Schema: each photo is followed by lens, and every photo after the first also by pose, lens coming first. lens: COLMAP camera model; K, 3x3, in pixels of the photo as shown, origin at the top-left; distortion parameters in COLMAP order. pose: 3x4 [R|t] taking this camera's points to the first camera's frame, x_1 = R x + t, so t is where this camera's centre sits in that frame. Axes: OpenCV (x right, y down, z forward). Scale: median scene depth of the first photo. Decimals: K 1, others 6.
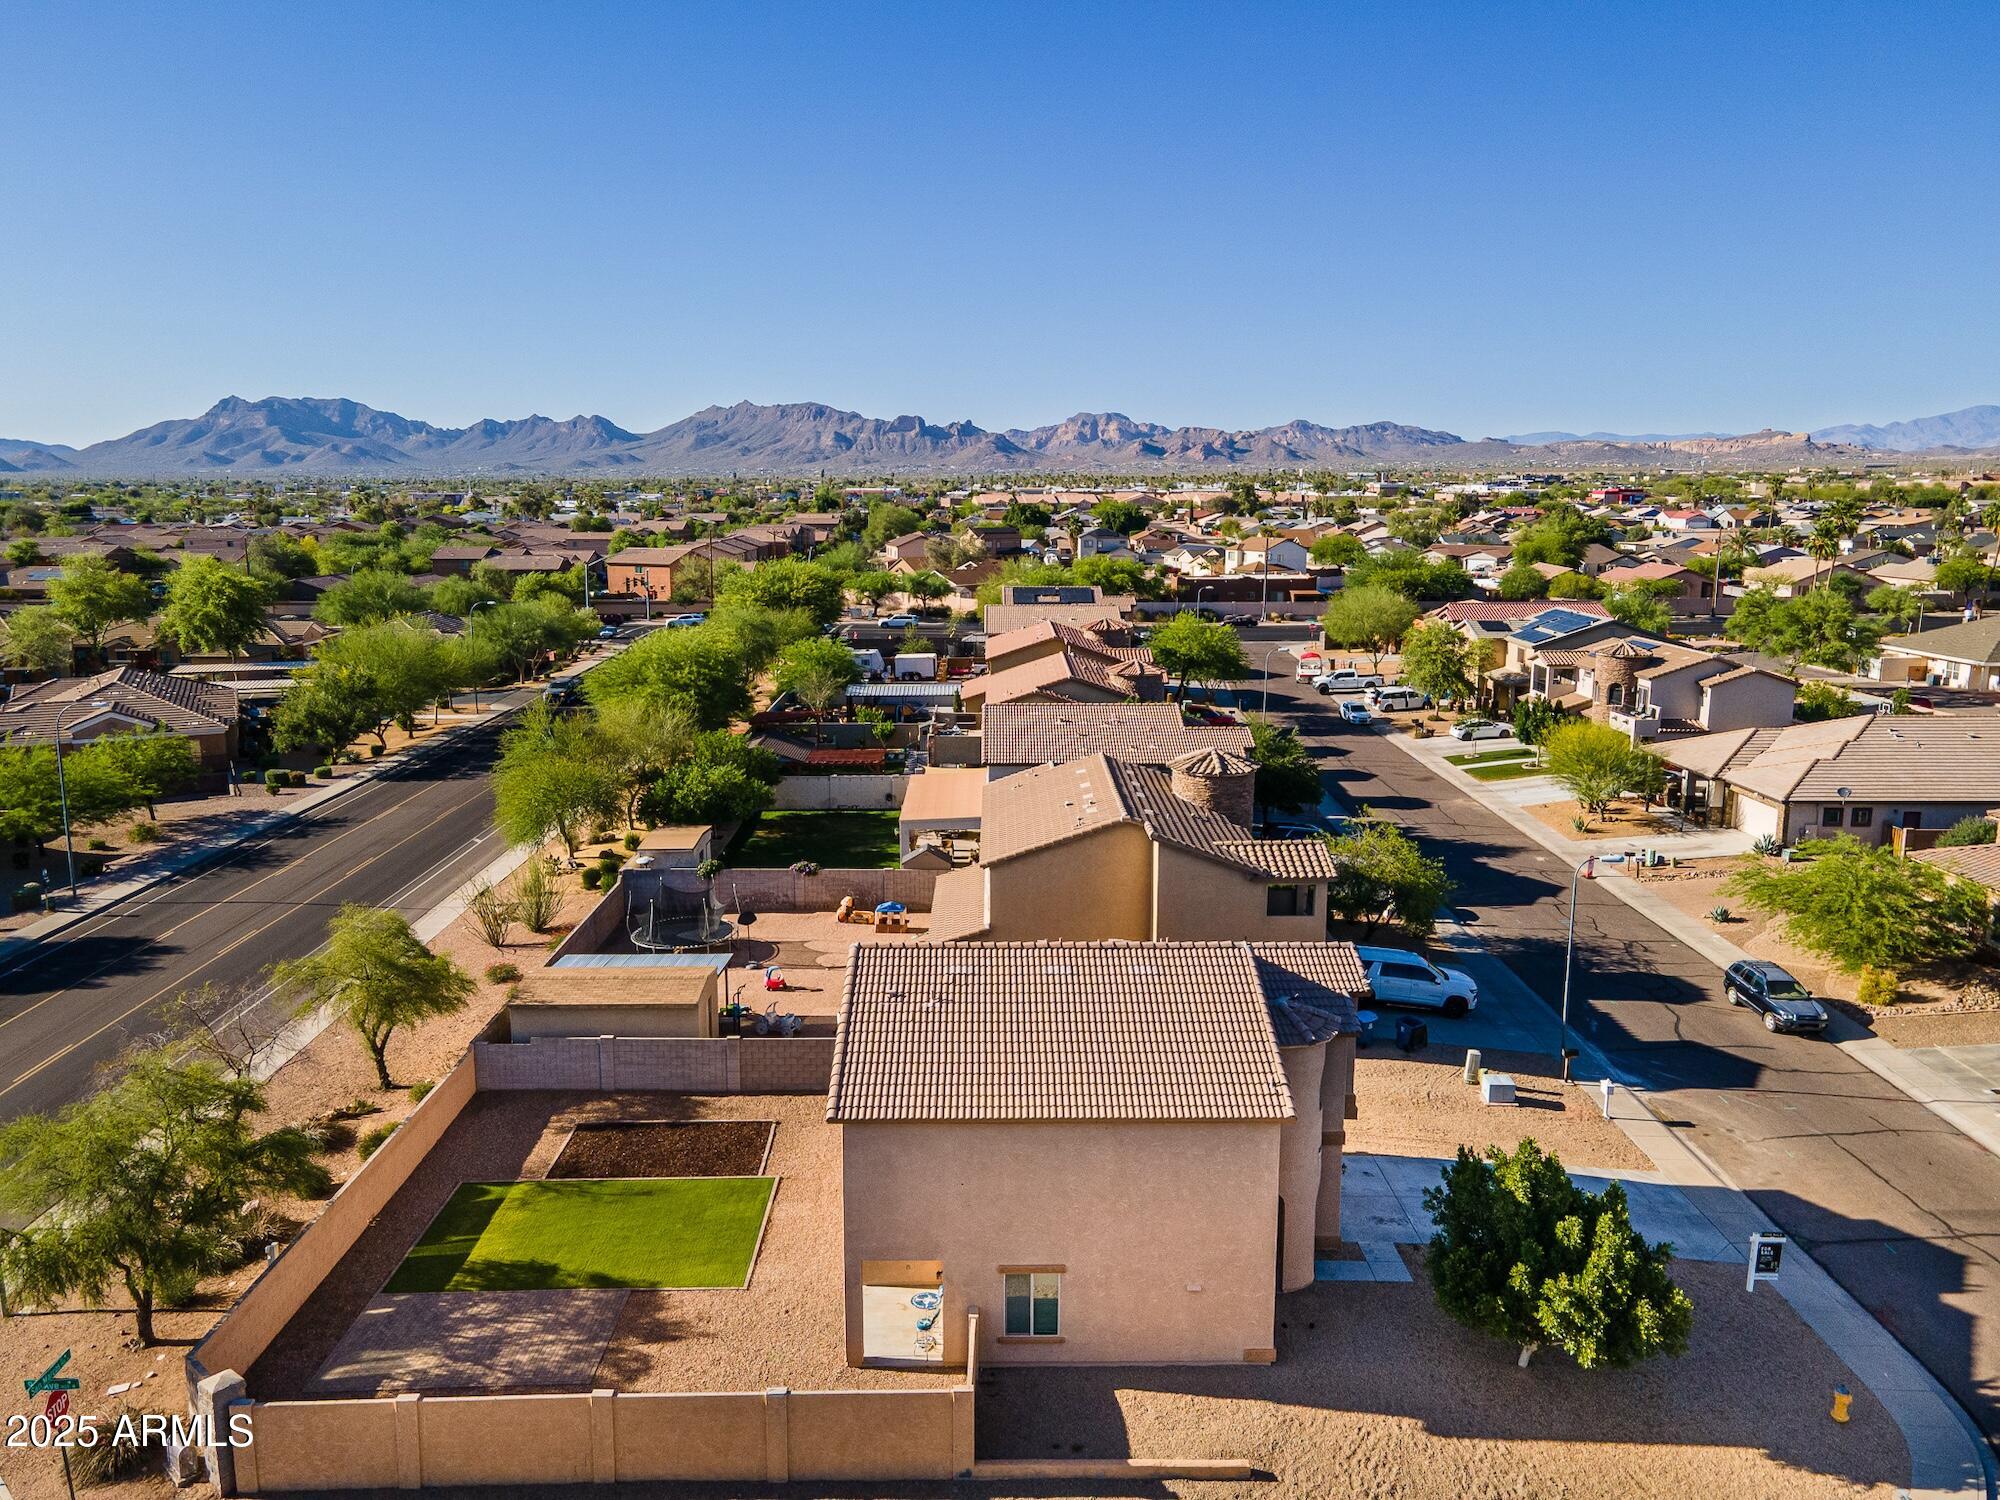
lens RADIAL K [[1457.5, 0, 1000.0], [0, 1457.5, 750.0], [0, 0, 1]] dist [0.014763, 0.047024]
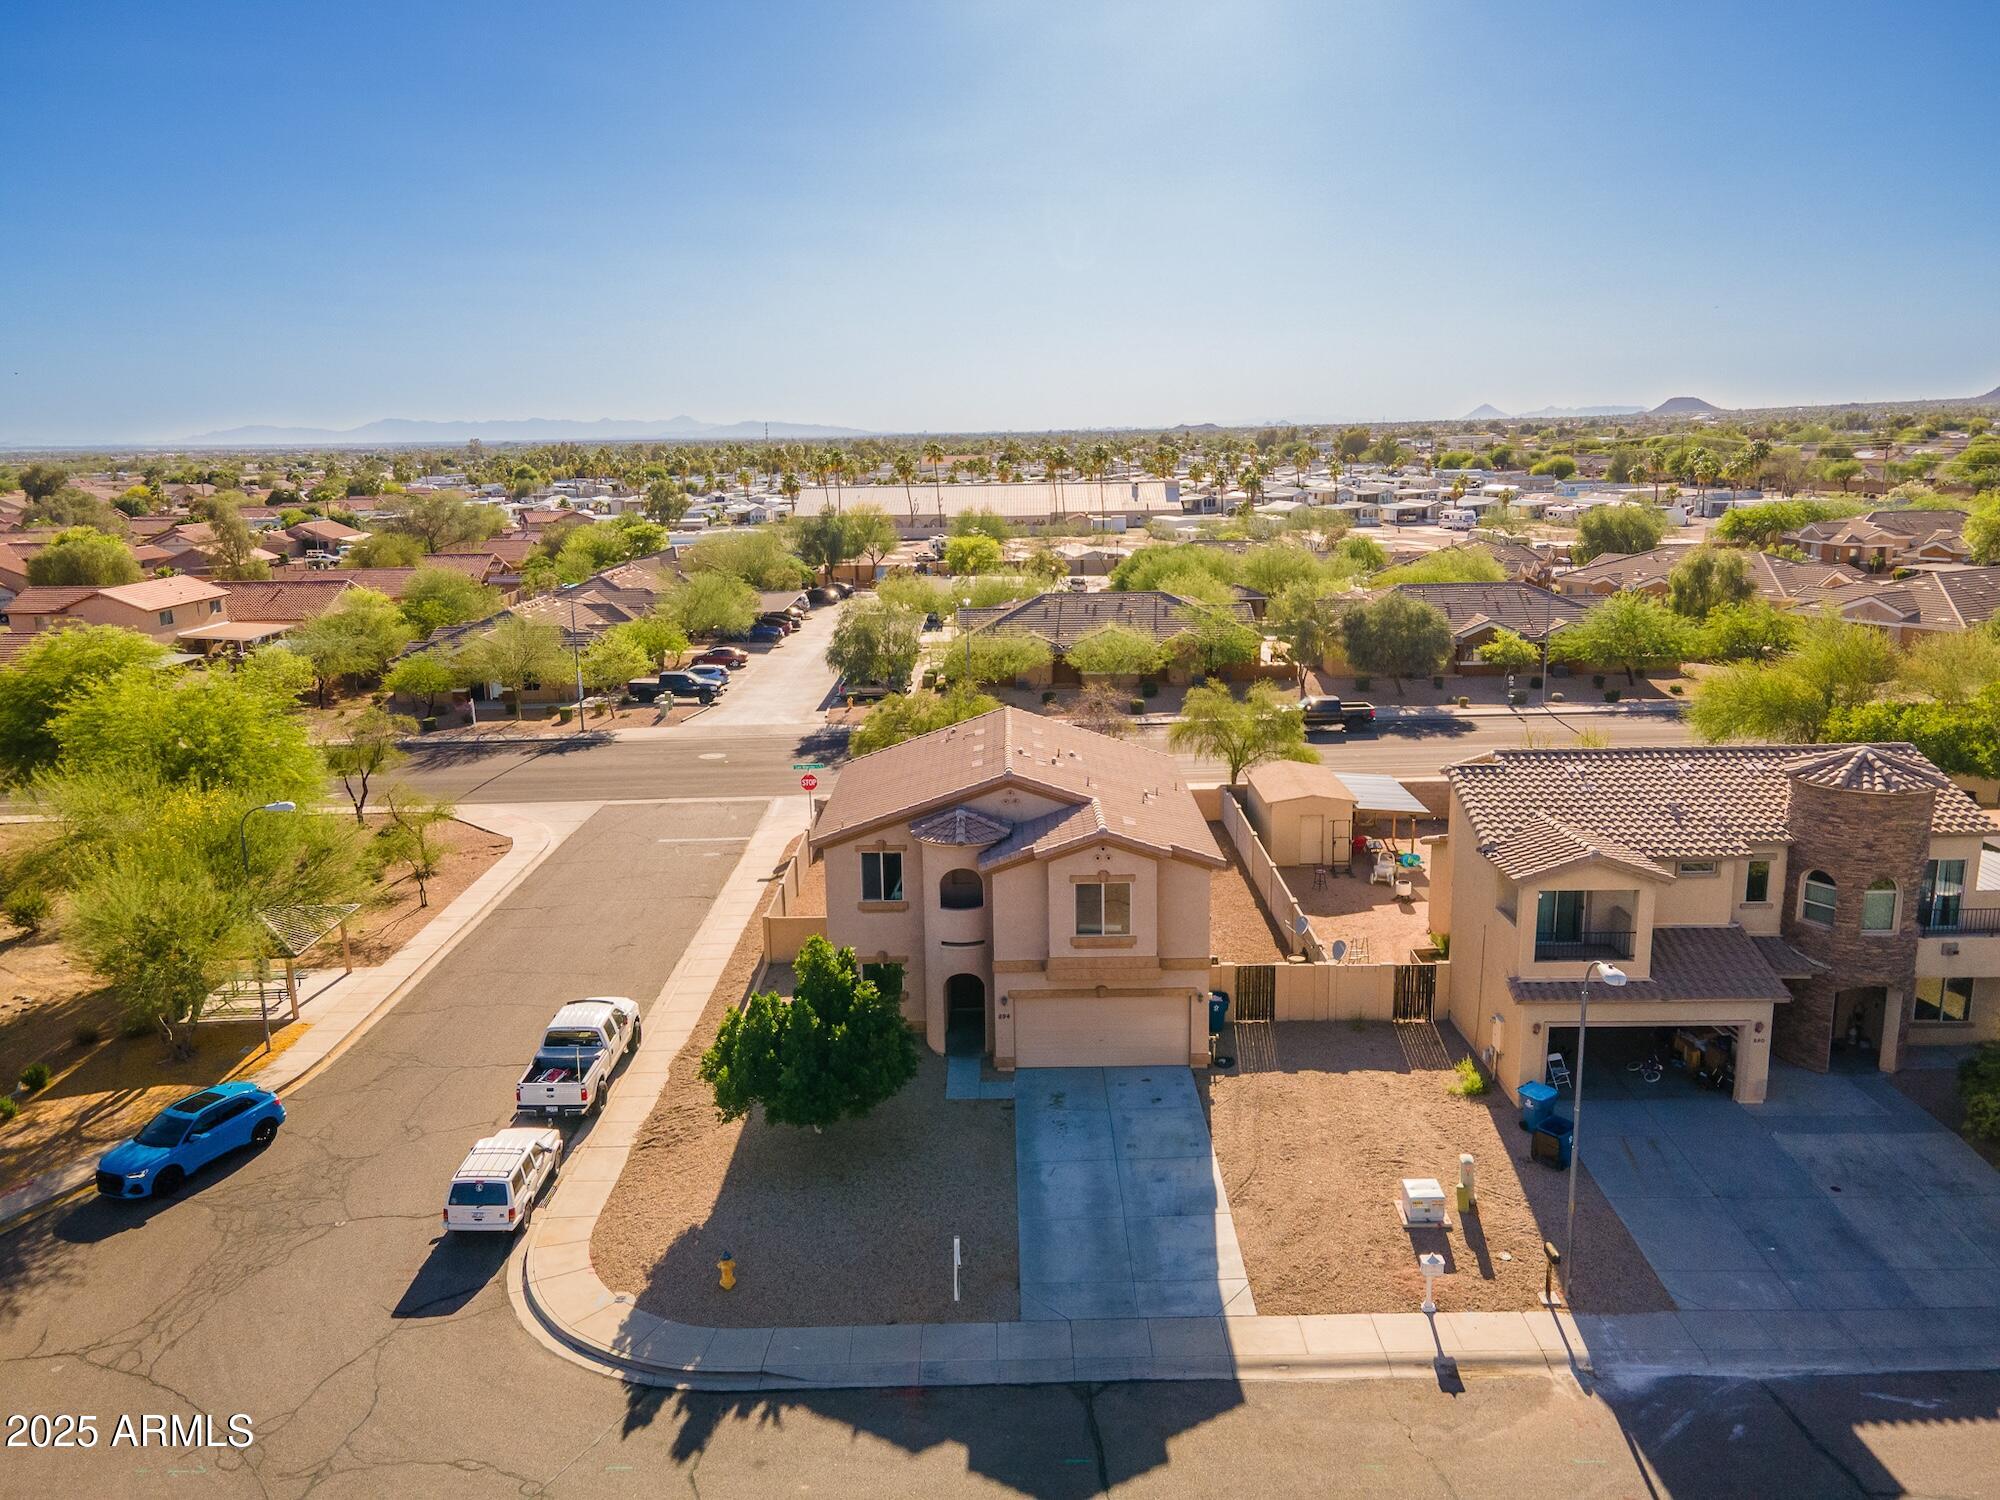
lens RADIAL K [[1469.2, 0, 1000.0], [0, 1469.2, 750.0], [0, 0, 1]] dist [0.020285, 0.045981]
pose [[-0.009208, 0.217557, -0.976004, 0.584313], [-0.163306, 0.962614, 0.216113, -0.059005], [0.986532, 0.161378, 0.026665, 0.436001]]
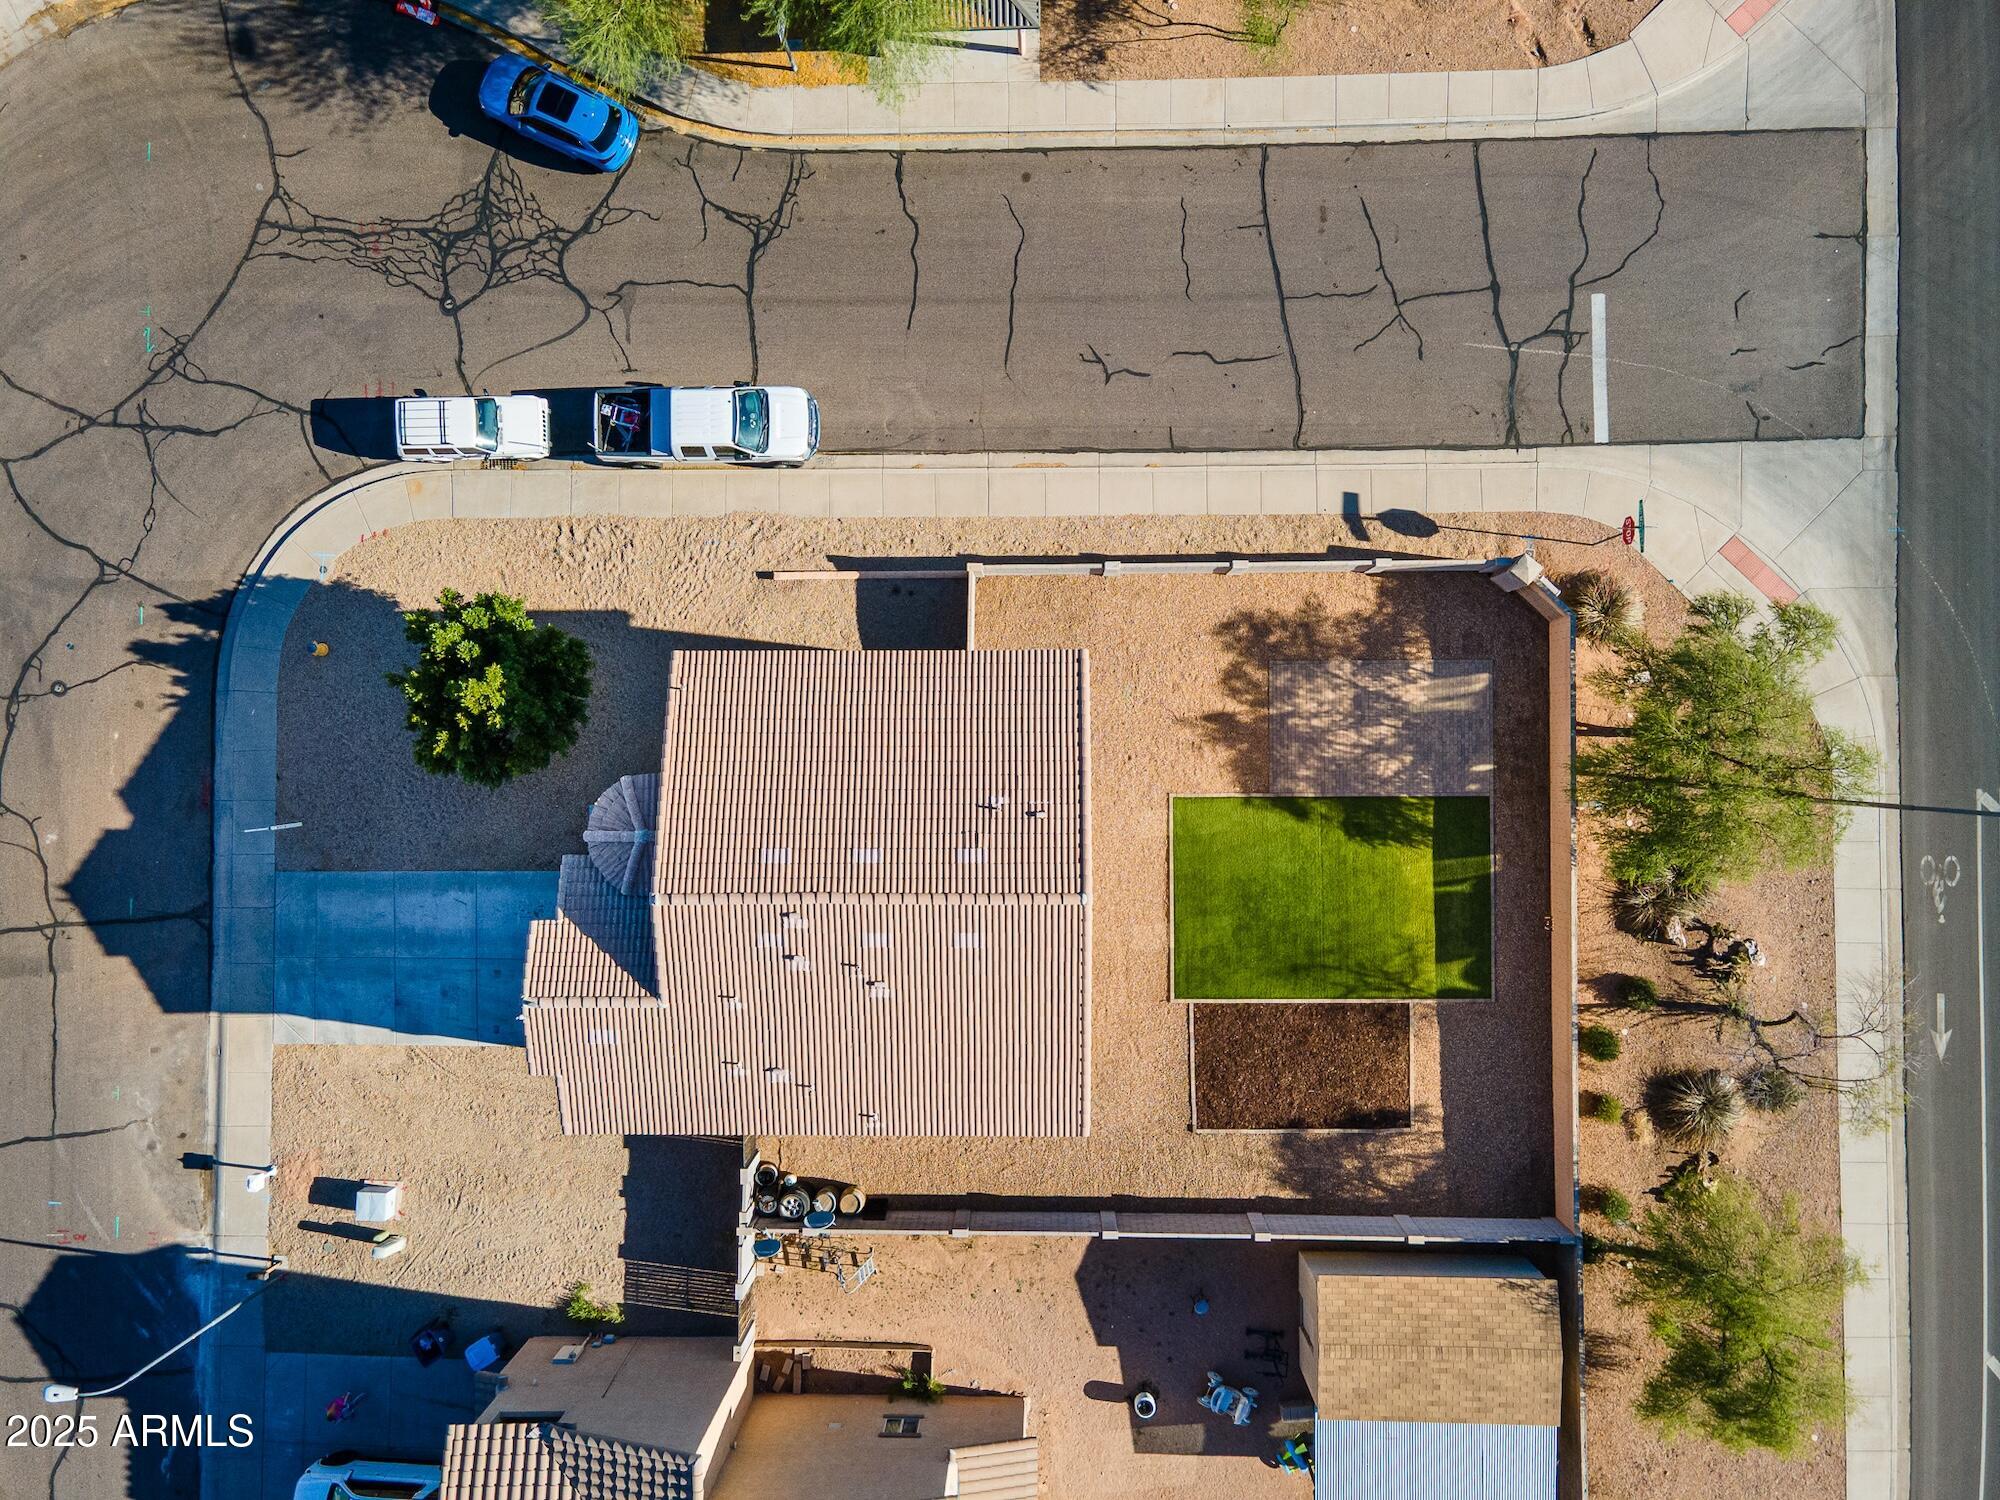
lens RADIAL K [[1469.2, 0, 1000.0], [0, 1469.2, 750.0], [0, 0, 1]] dist [0.020285, 0.045981]
pose [[-0.999202, -0.009808, 0.038723, -0.038217], [0.039847, -0.176585, 0.983479, -0.339333], [-0.002808, 0.984237, 0.176835, 0.339997]]
